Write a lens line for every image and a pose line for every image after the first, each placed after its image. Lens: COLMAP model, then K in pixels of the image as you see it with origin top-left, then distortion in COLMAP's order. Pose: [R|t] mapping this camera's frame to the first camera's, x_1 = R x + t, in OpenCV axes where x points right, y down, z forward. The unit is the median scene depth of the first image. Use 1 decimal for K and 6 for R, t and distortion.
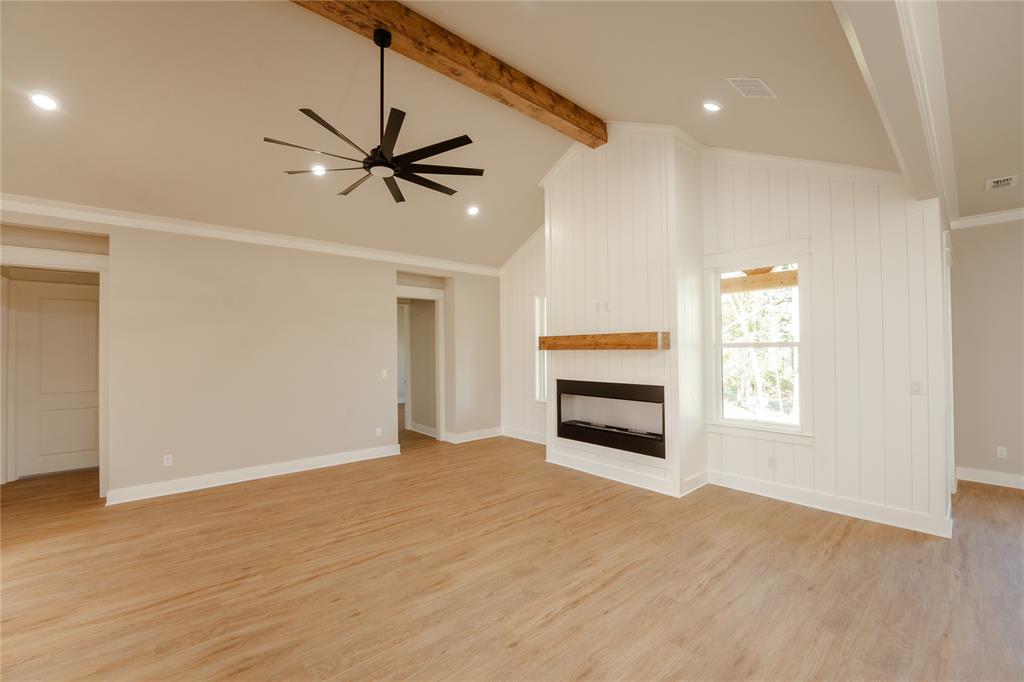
lens RADIAL K [[409.1, 0, 511.4], [0, 409.1, 342.6], [0, 0, 1]] dist [-0.018476, -0.000825]
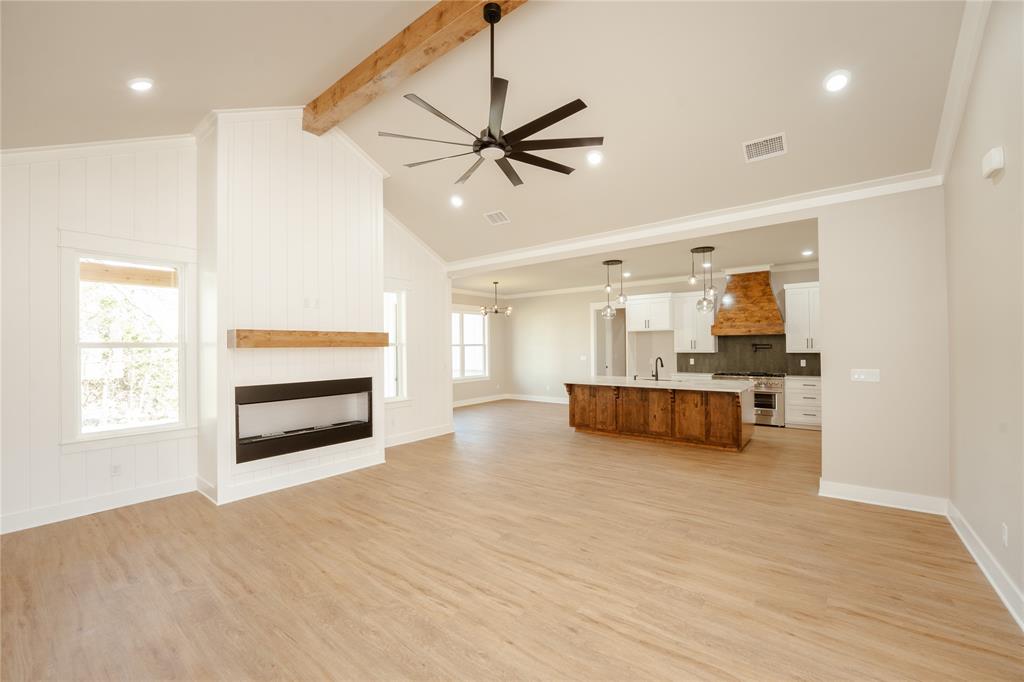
lens RADIAL K [[409.1, 0, 506.6], [0, 409.1, 336.8], [0, 0, 1]] dist [-0.018476, -0.000825]
pose [[-0.178749, 0.036674, 0.983211, -0.989257], [-0.007159, 0.999230, -0.038573, 0.032218], [-0.983869, -0.013934, -0.178349, 0.896647]]
